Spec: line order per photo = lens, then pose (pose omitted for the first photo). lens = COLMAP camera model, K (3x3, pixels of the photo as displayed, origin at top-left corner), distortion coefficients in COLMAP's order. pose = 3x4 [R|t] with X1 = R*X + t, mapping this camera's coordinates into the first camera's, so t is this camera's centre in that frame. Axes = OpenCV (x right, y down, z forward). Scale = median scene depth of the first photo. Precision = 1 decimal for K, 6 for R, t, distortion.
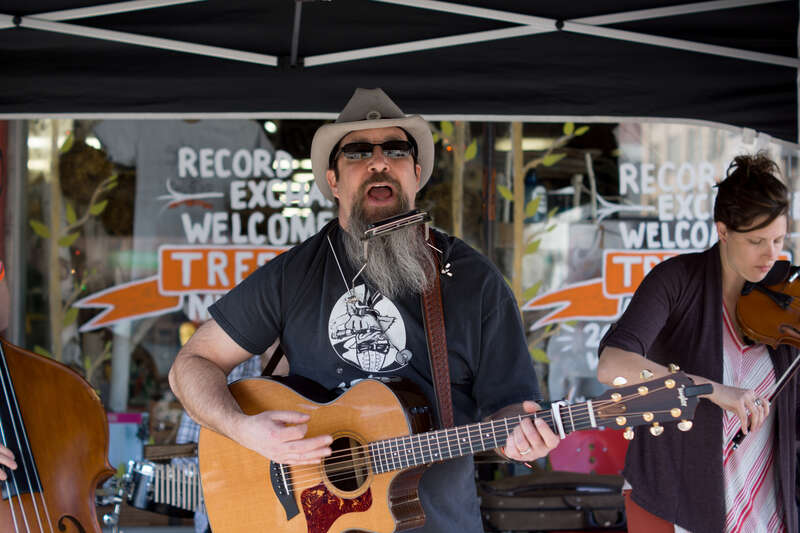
lens RADIAL K [[1787.5, 0, 400.0], [0, 1787.5, 266.5], [0, 0, 1]] dist [-0.080134, -0.390258]
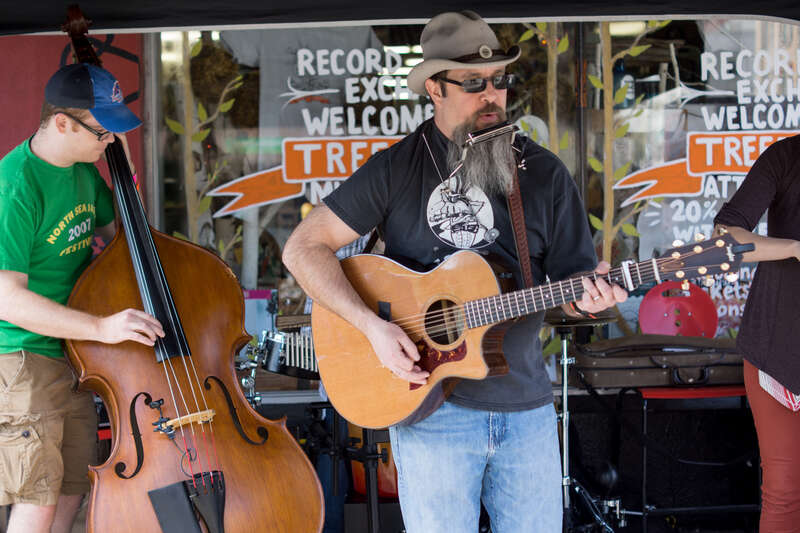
lens RADIAL K [[1787.5, 0, 400.0], [0, 1787.5, 266.5], [0, 0, 1]] dist [-0.080134, -0.390258]
pose [[0.997503, -0.020595, -0.067549, 0.011059], [0.025204, 0.997360, 0.068099, -0.006060], [0.065968, -0.069632, 0.995389, -0.103469]]
